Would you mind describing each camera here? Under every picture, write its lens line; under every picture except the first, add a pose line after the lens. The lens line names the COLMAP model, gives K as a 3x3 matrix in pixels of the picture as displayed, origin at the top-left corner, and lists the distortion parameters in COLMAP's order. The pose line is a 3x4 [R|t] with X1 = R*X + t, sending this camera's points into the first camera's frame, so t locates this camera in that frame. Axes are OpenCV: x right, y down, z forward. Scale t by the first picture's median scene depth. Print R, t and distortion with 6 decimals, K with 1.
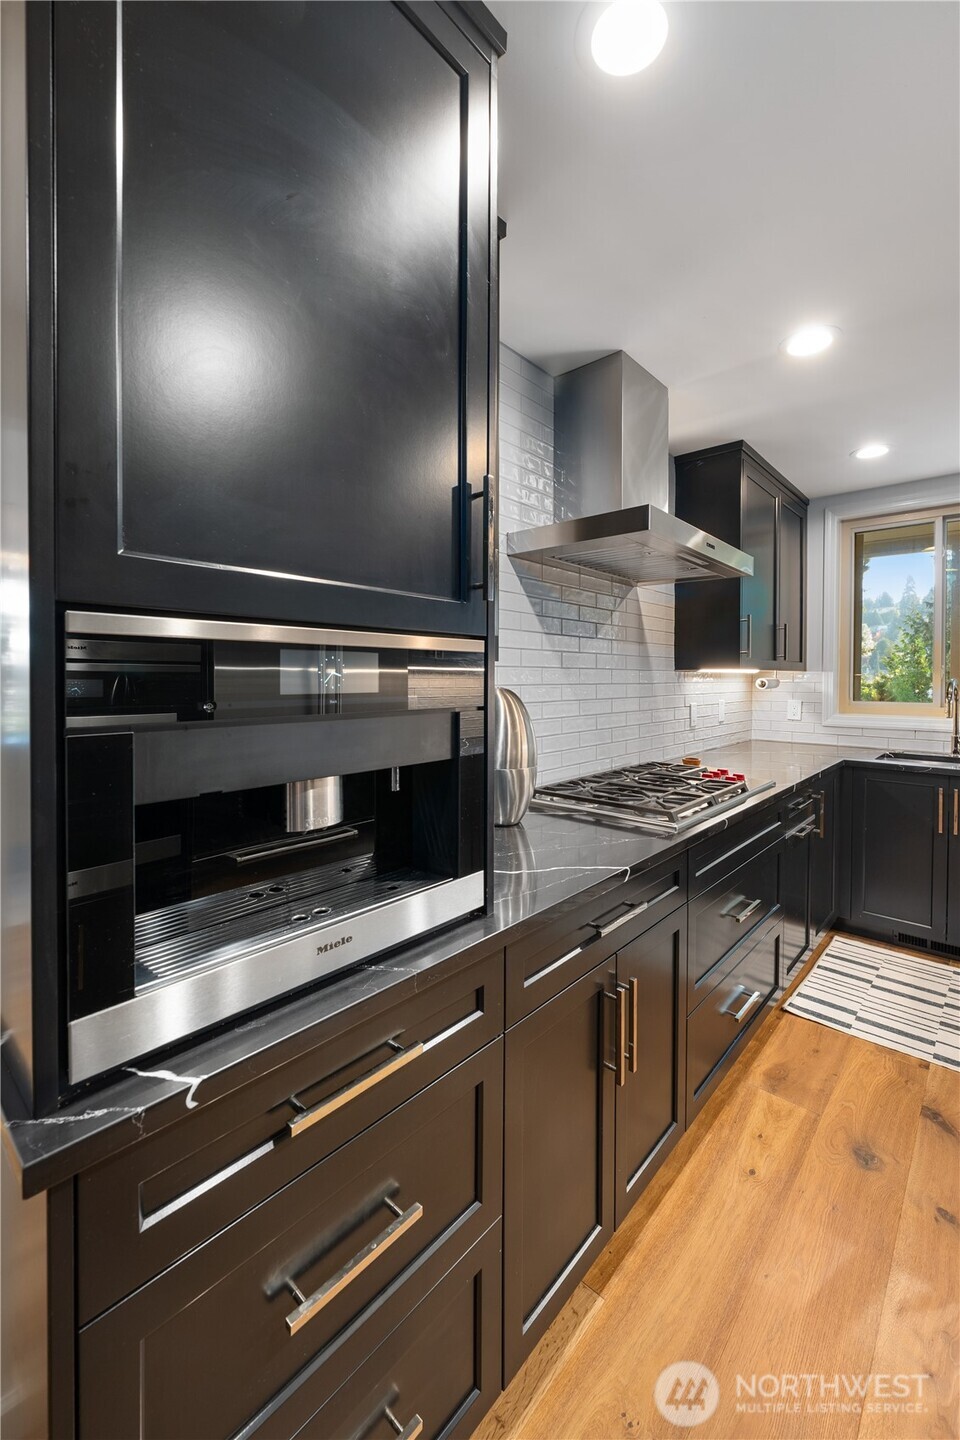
lens RADIAL K [[578.7, 0, 480.7], [0, 578.7, 681.3], [0, 0, 1]] dist [-0.009574, -0.000324]
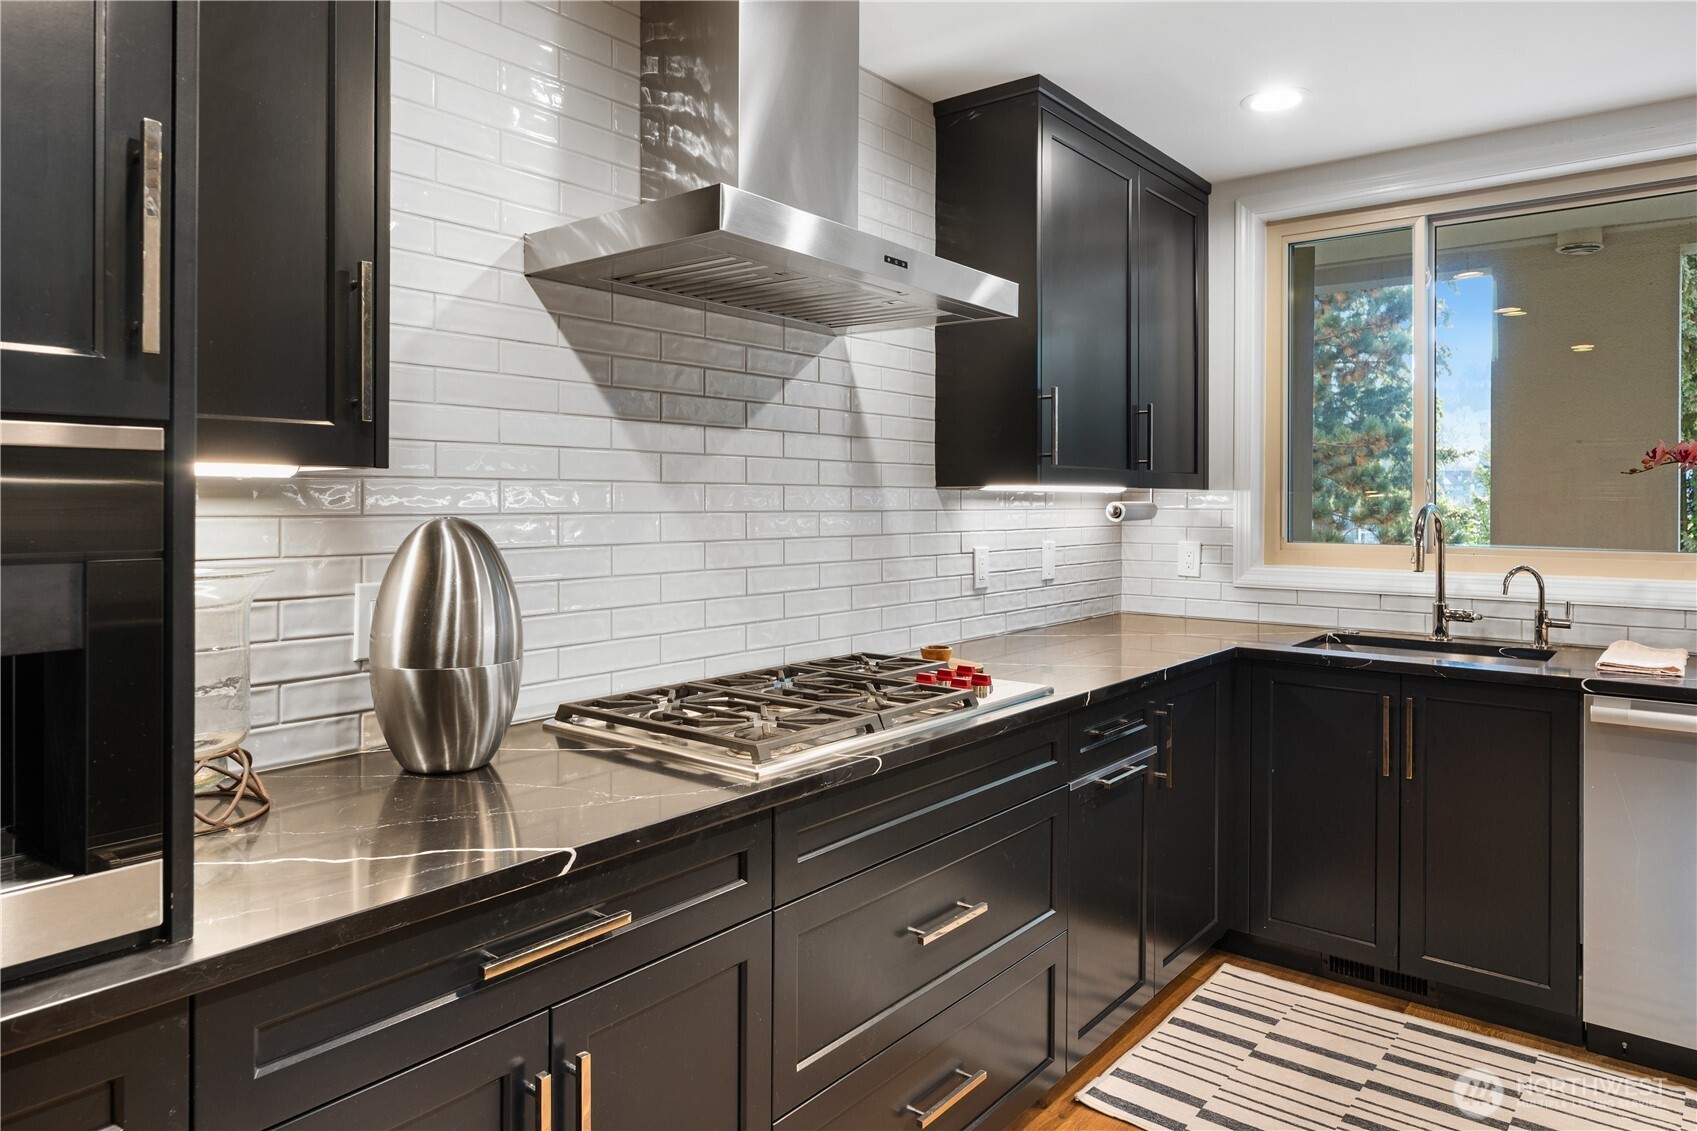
lens RADIAL K [[1059.6, 0, 852.7], [0, 1059.6, 495.7], [0, 0, 1]] dist [-0.007489, 0.003158]
pose [[0.998211, -0.000424, 0.059793, 0.226304], [0.001231, 0.999909, -0.013465, 0.002685], [-0.059781, 0.013514, 0.998120, -0.007027]]
